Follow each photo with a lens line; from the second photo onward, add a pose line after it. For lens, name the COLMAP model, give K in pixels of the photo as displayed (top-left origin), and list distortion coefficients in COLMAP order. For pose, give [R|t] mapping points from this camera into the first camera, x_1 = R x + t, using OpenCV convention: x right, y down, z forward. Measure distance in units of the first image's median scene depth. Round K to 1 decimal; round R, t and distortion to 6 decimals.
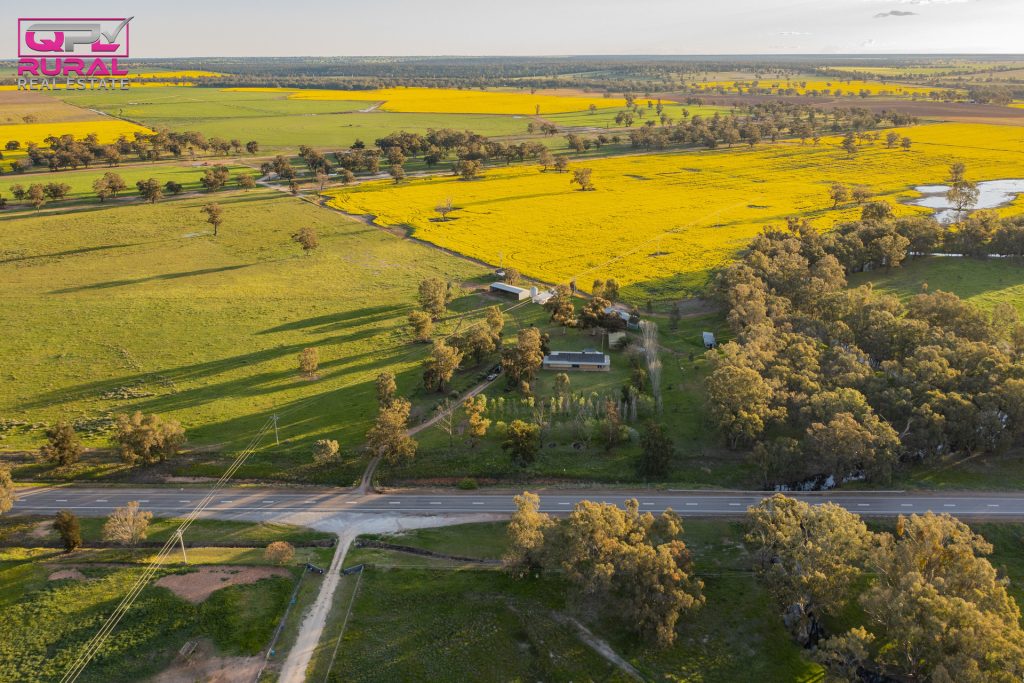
lens RADIAL K [[826.2, 0, 505.4], [0, 826.2, 356.0], [0, 0, 1]] dist [-0.014235, 0.005642]
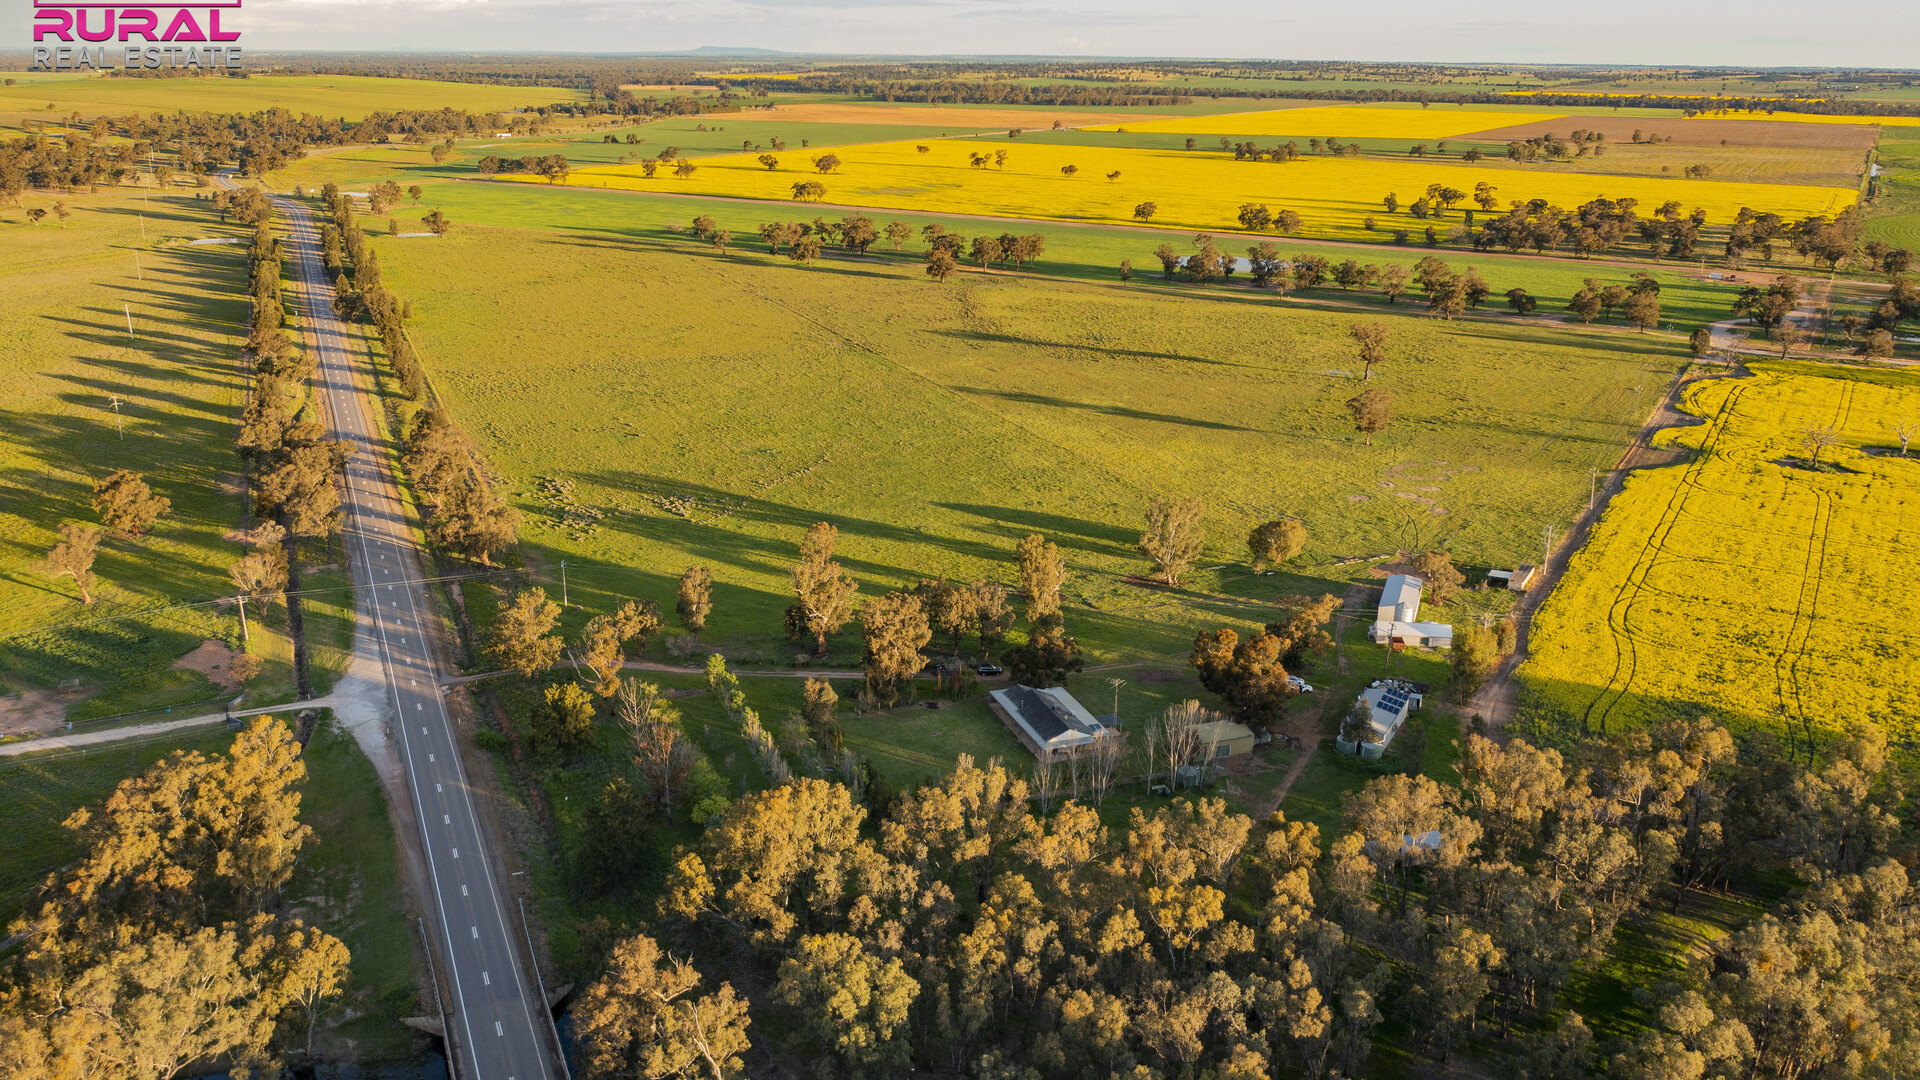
lens RADIAL K [[1520.1, 0, 960.0], [0, 1520.1, 540.0], [0, 0, 1]] dist [-0.006993, 0.007847]
pose [[0.431248, 0.287244, -0.855287, 0.344484], [-0.325998, 0.933531, 0.149150, -0.088716], [0.841279, 0.214501, 0.496225, 0.233545]]
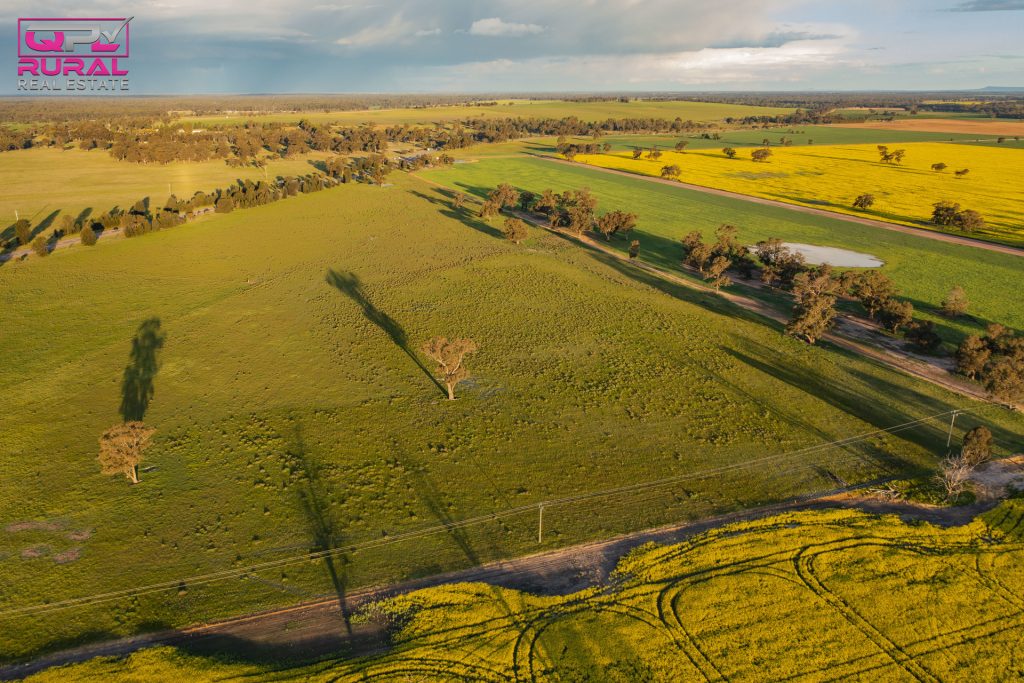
lens RADIAL K [[826.2, 0, 505.4], [0, 826.2, 356.0], [0, 0, 1]] dist [-0.014235, 0.005642]
pose [[-0.225584, 0.307754, -0.924337, 0.069677], [-0.335568, 0.866187, 0.370289, -0.291182], [0.914607, 0.393709, -0.092126, 0.854959]]
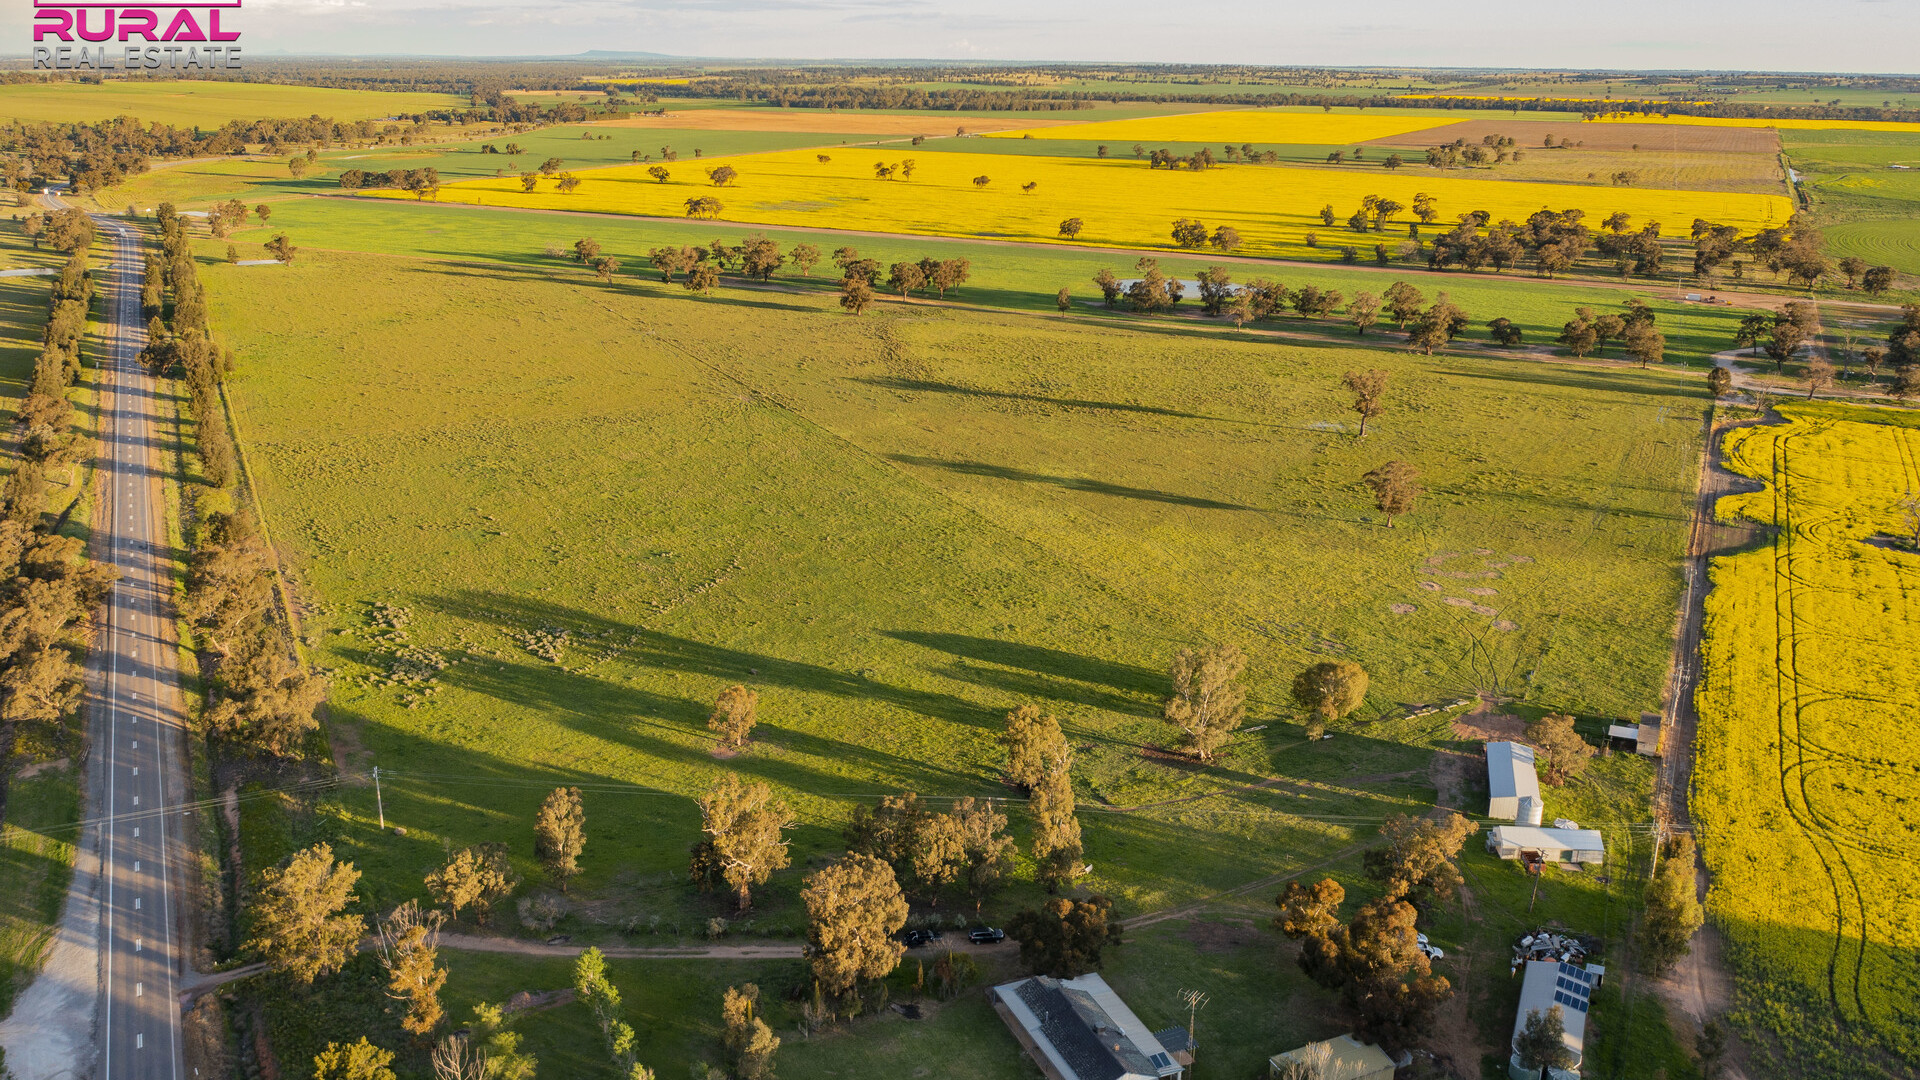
lens RADIAL K [[1520.1, 0, 960.0], [0, 1520.1, 540.0], [0, 0, 1]] dist [-0.006993, 0.007847]
pose [[0.491395, 0.275600, -0.826181, 0.220814], [-0.315134, 0.940601, 0.126333, -0.102988], [0.811924, 0.198278, 0.549058, 0.274605]]
